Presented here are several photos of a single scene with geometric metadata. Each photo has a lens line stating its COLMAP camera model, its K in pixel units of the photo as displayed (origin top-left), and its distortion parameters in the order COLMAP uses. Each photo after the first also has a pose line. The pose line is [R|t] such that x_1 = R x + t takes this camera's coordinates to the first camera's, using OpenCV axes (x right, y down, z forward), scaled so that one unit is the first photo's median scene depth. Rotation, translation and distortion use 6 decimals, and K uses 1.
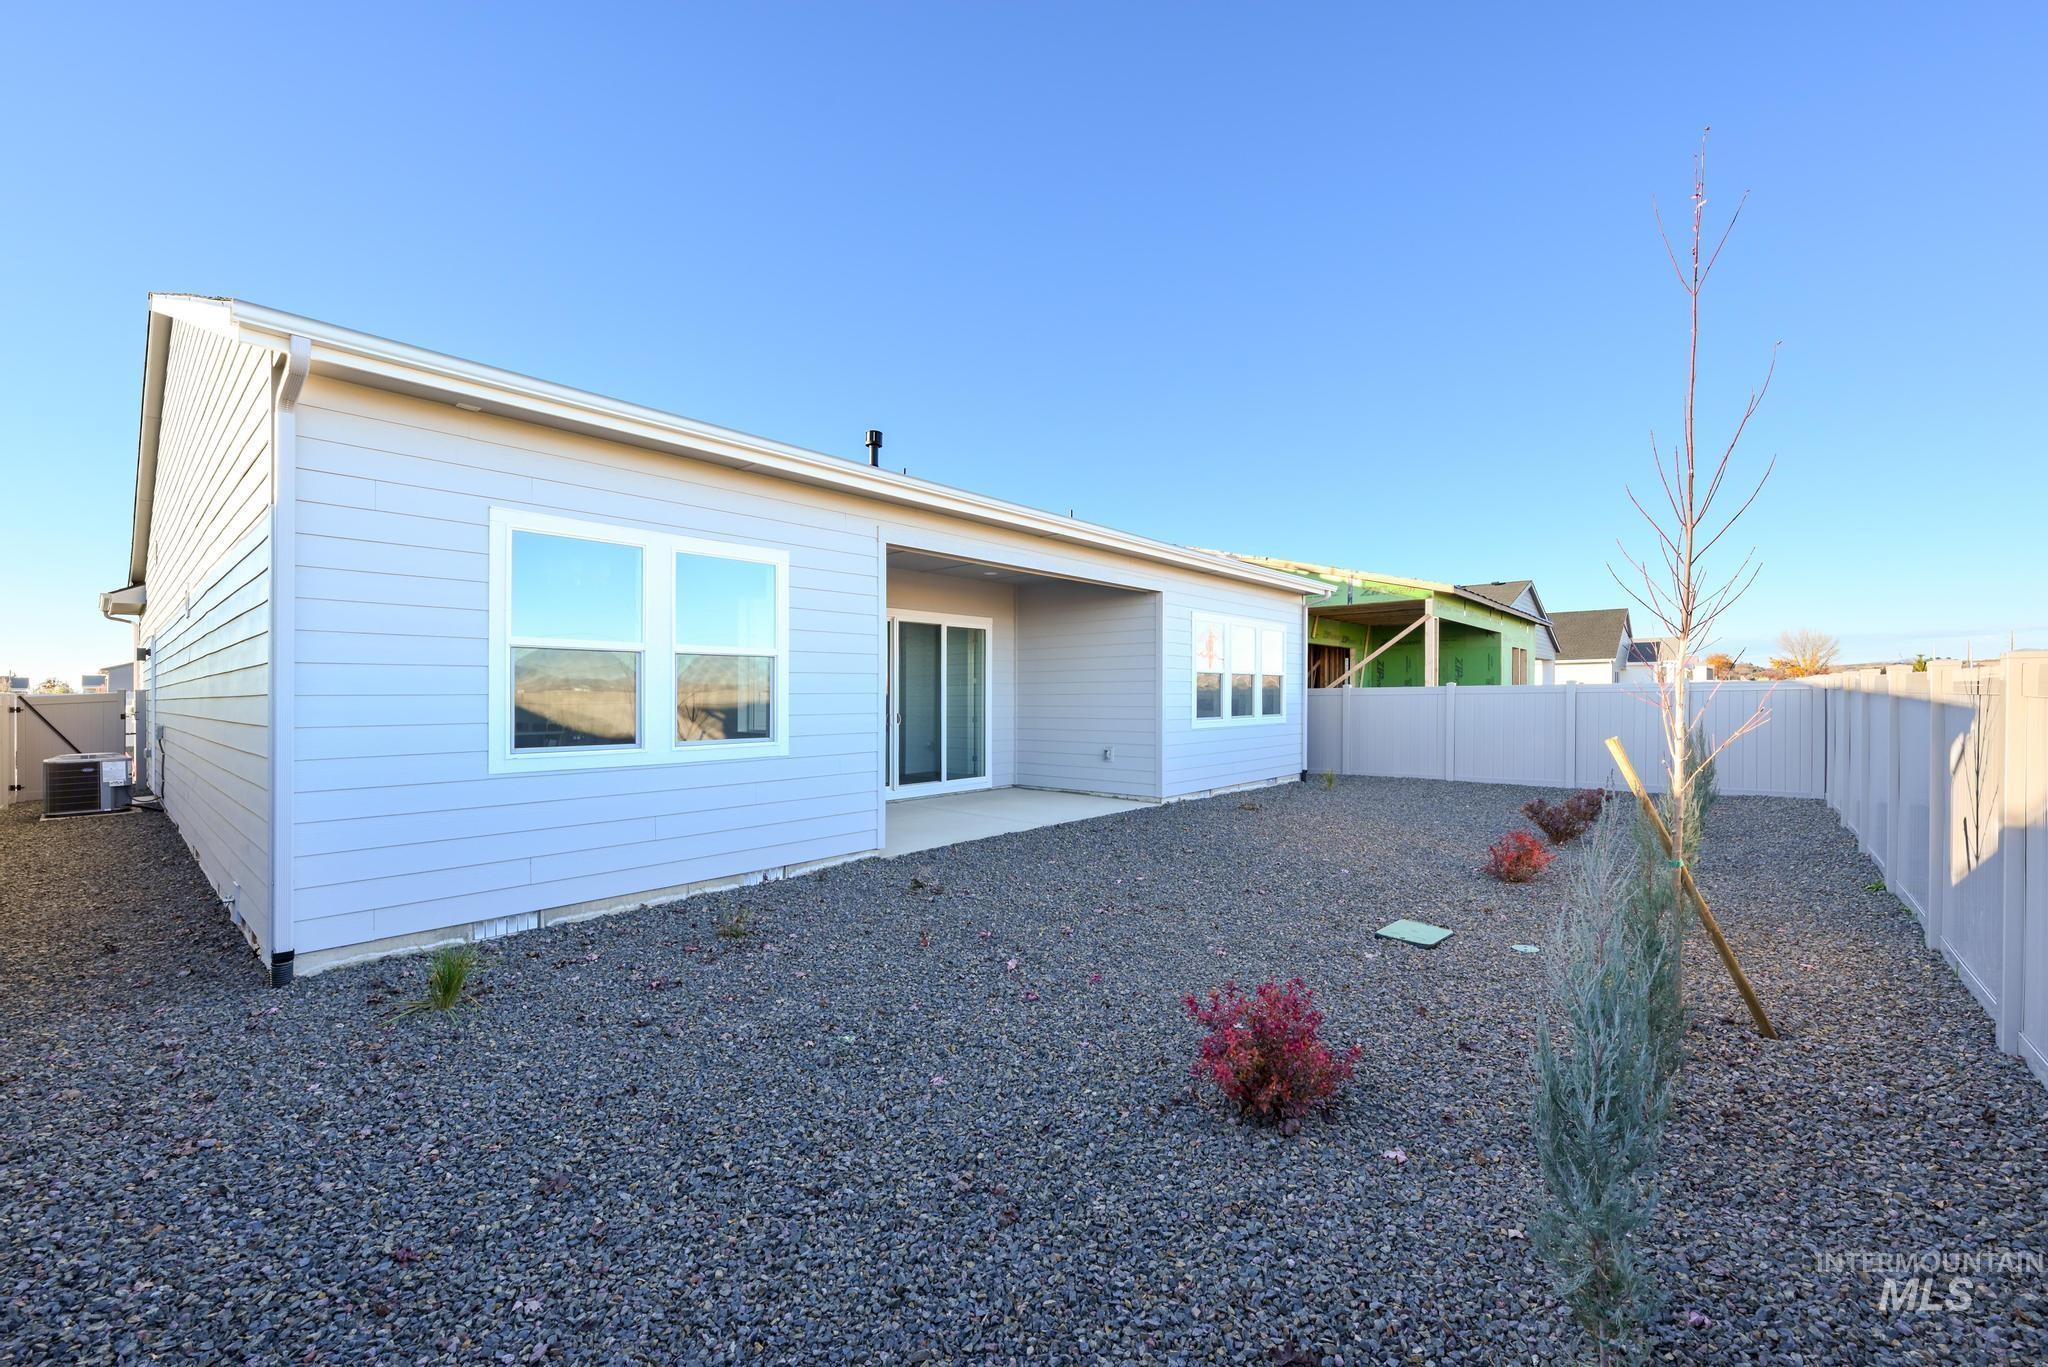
lens RADIAL K [[823.7, 0, 1021.2], [0, 823.7, 684.5], [0, 0, 1]] dist [0.002048, 0.000068]
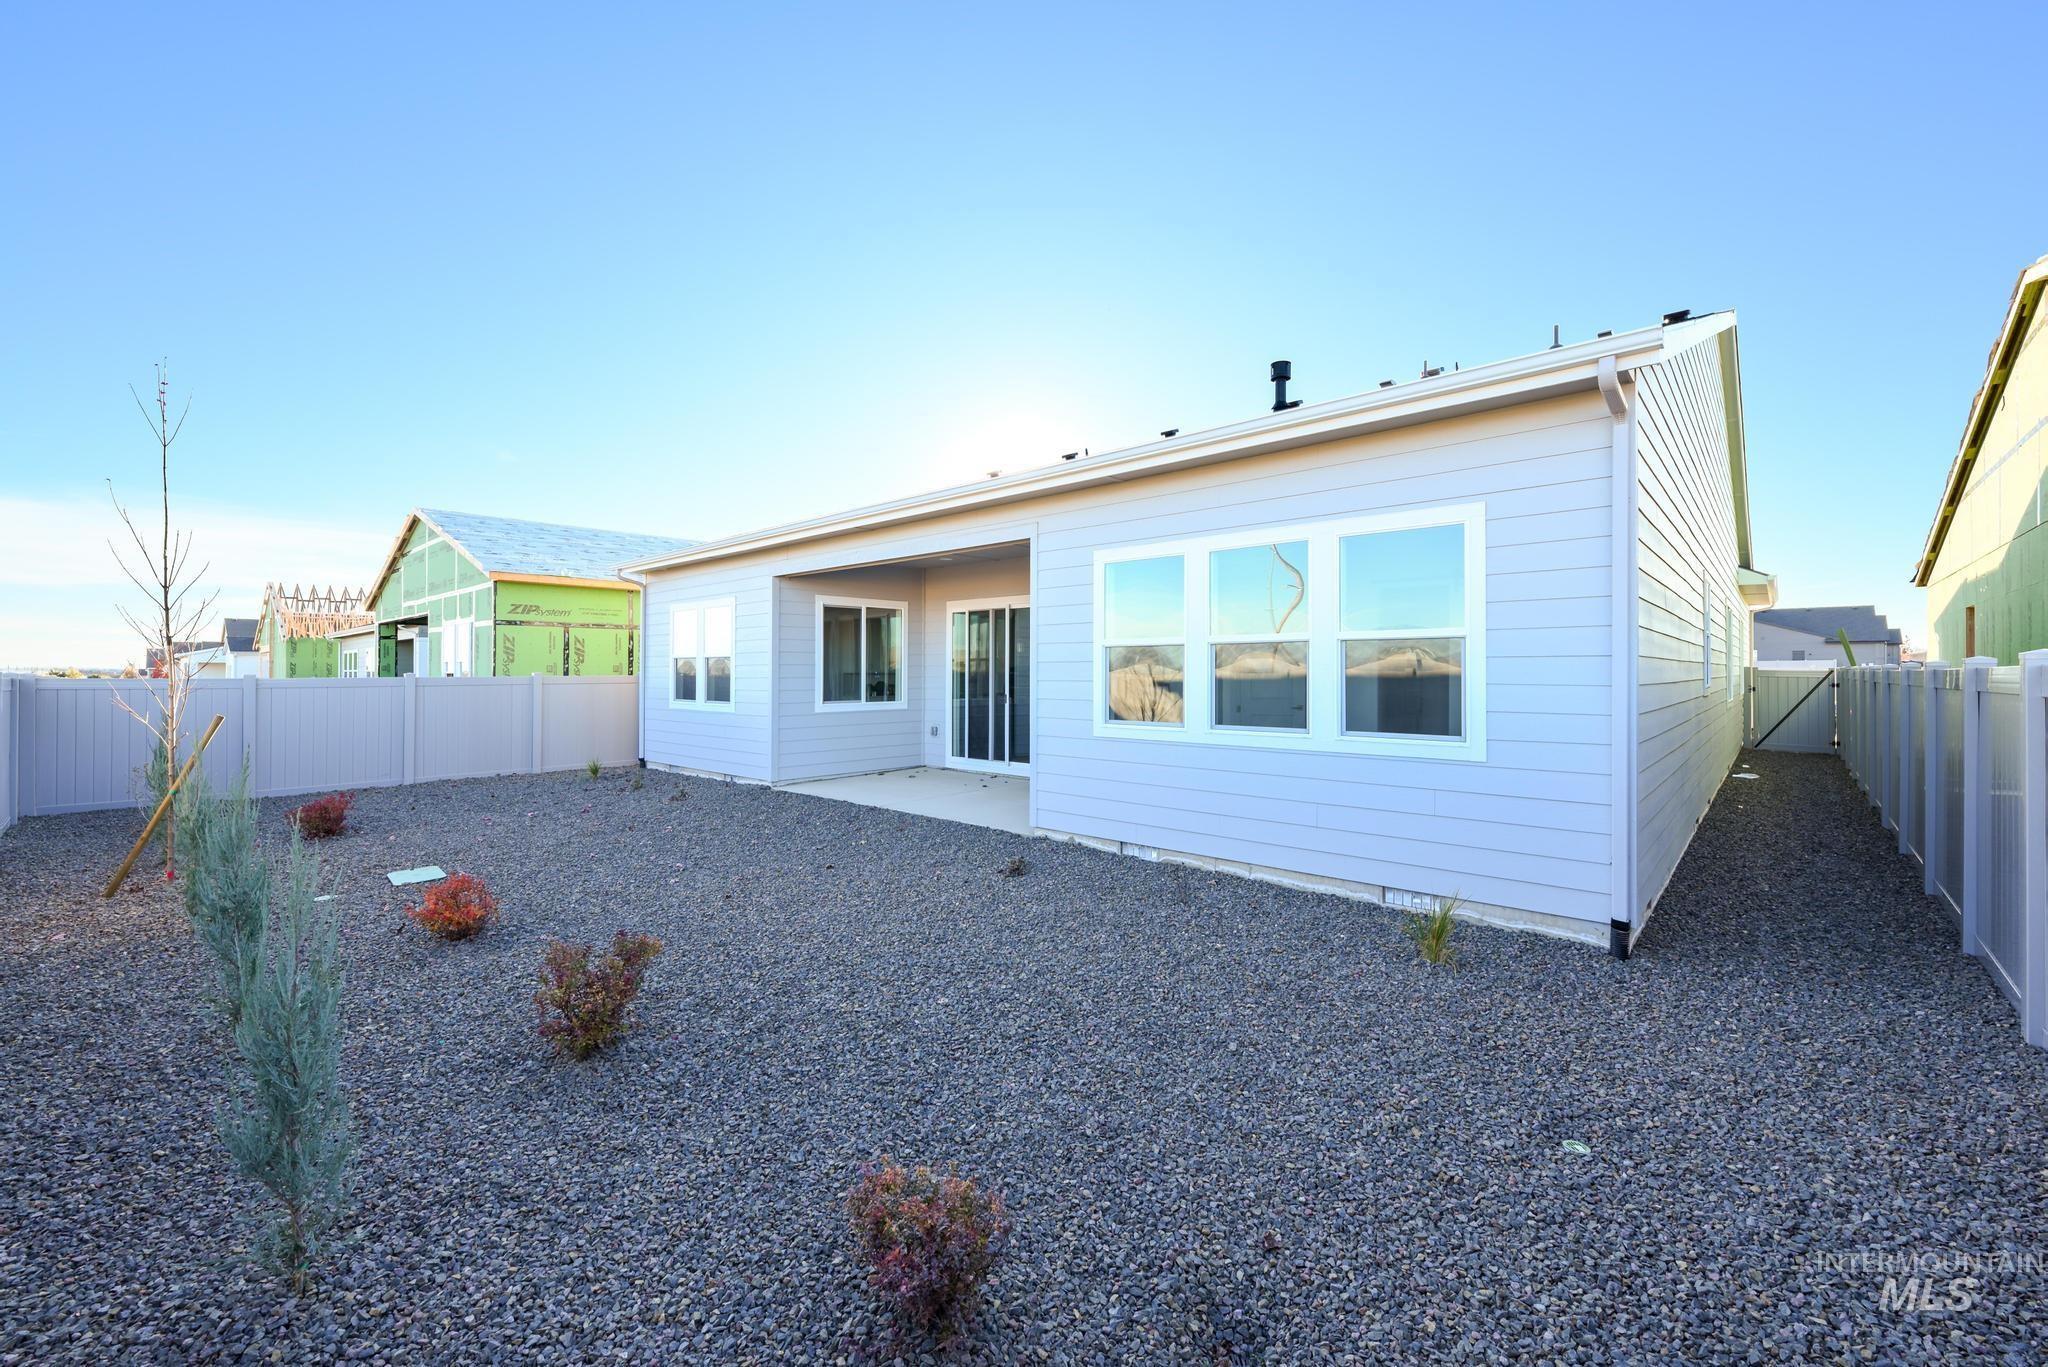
lens RADIAL K [[823.7, 0, 1022.7], [0, 823.7, 681.3], [0, 0, 1]] dist [0.002048, 0.000068]
pose [[-0.018979, 0.003978, -0.999812, 0.680768], [0.001594, 0.999991, 0.003949, 0.006788], [0.999819, -0.001519, -0.018985, 0.772356]]
